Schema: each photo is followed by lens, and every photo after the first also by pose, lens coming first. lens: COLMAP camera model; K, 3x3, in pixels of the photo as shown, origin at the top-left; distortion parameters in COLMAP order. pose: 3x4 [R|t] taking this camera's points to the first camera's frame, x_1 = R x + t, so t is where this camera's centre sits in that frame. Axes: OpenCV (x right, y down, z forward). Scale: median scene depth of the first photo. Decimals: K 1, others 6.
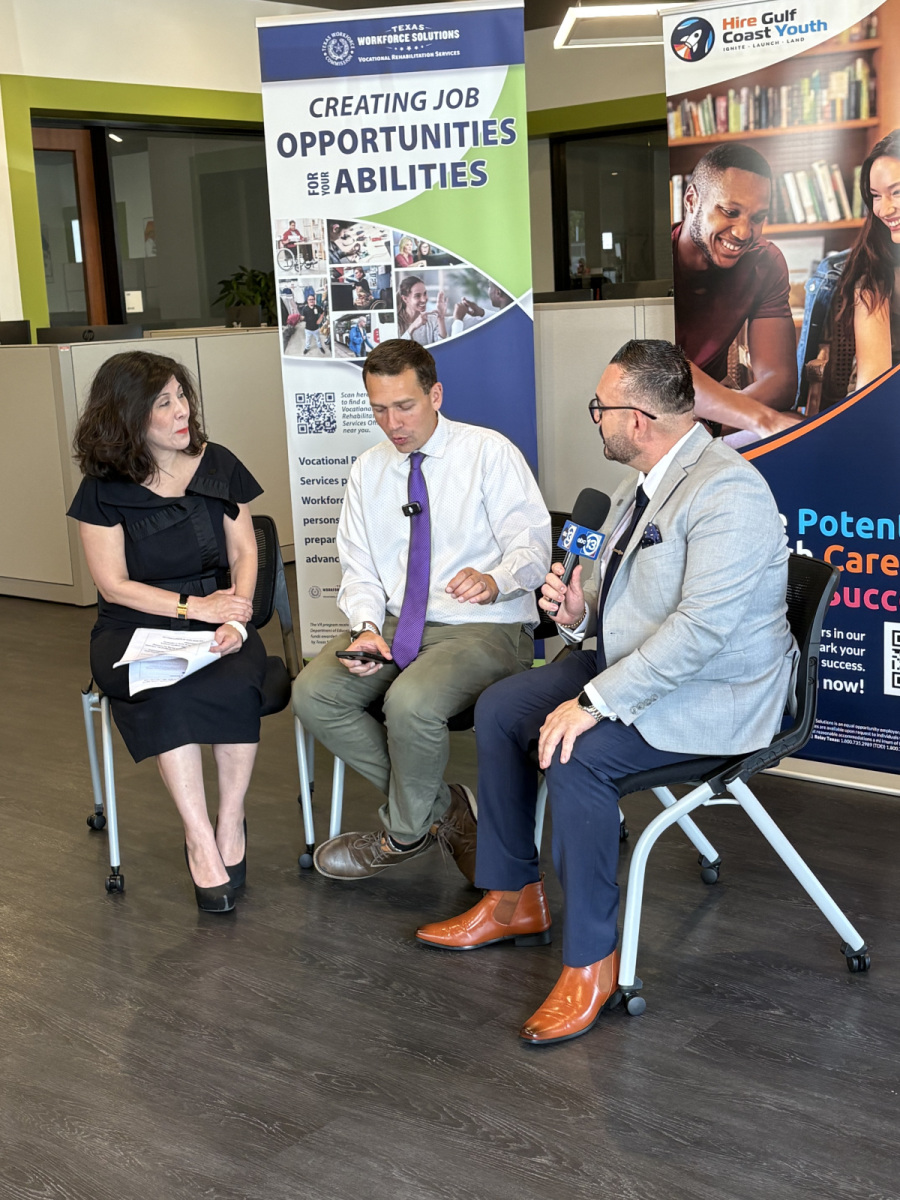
lens RADIAL K [[1651.9, 0, 468.1], [0, 1651.9, 599.3], [0, 0, 1]] dist [0.046281, 0.000000]
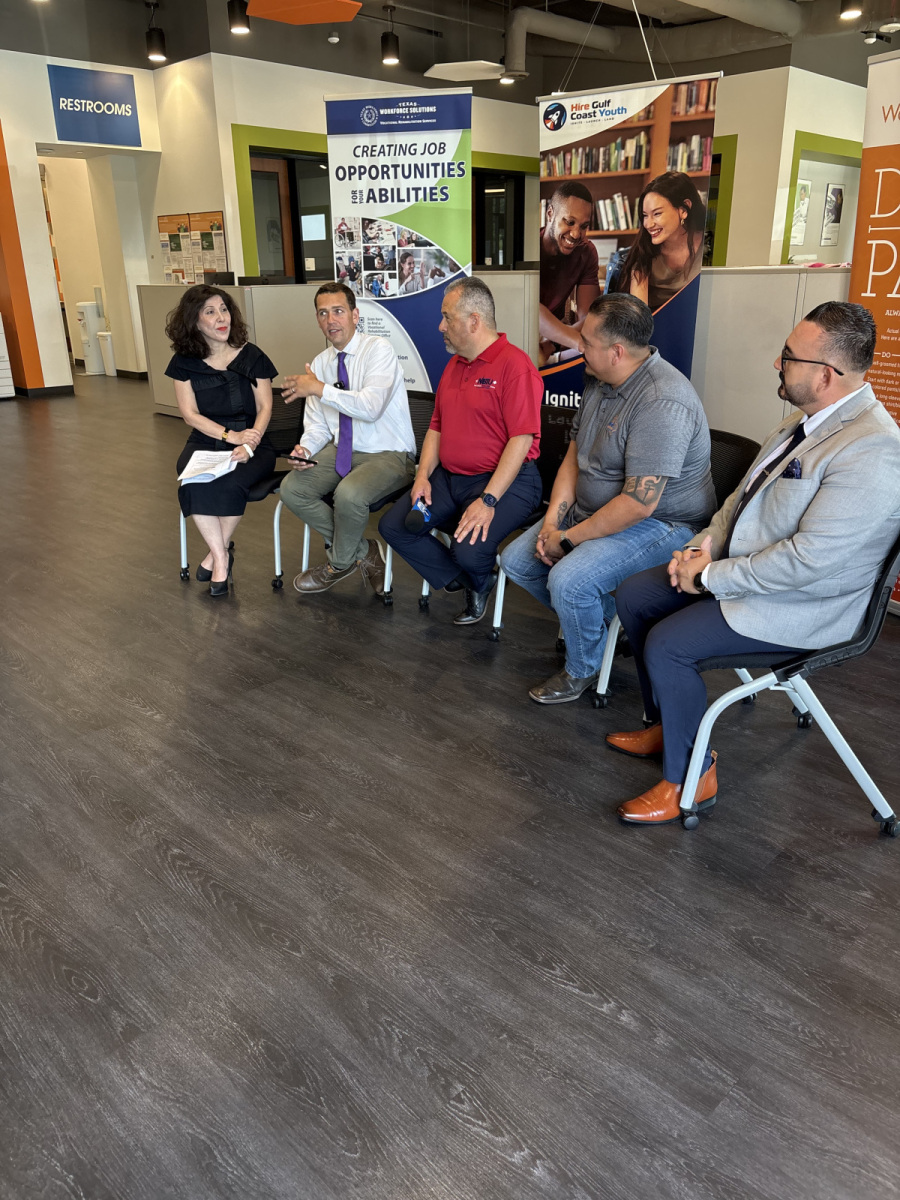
lens RADIAL K [[905.8, 0, 462.1], [0, 905.8, 610.5], [0, 0, 1]] dist [0.042330, -0.046395]
pose [[0.996027, 0.064472, -0.061424, 0.115349], [-0.052635, 0.982643, 0.177885, 0.008769], [0.071826, -0.173945, 0.982132, -0.043576]]
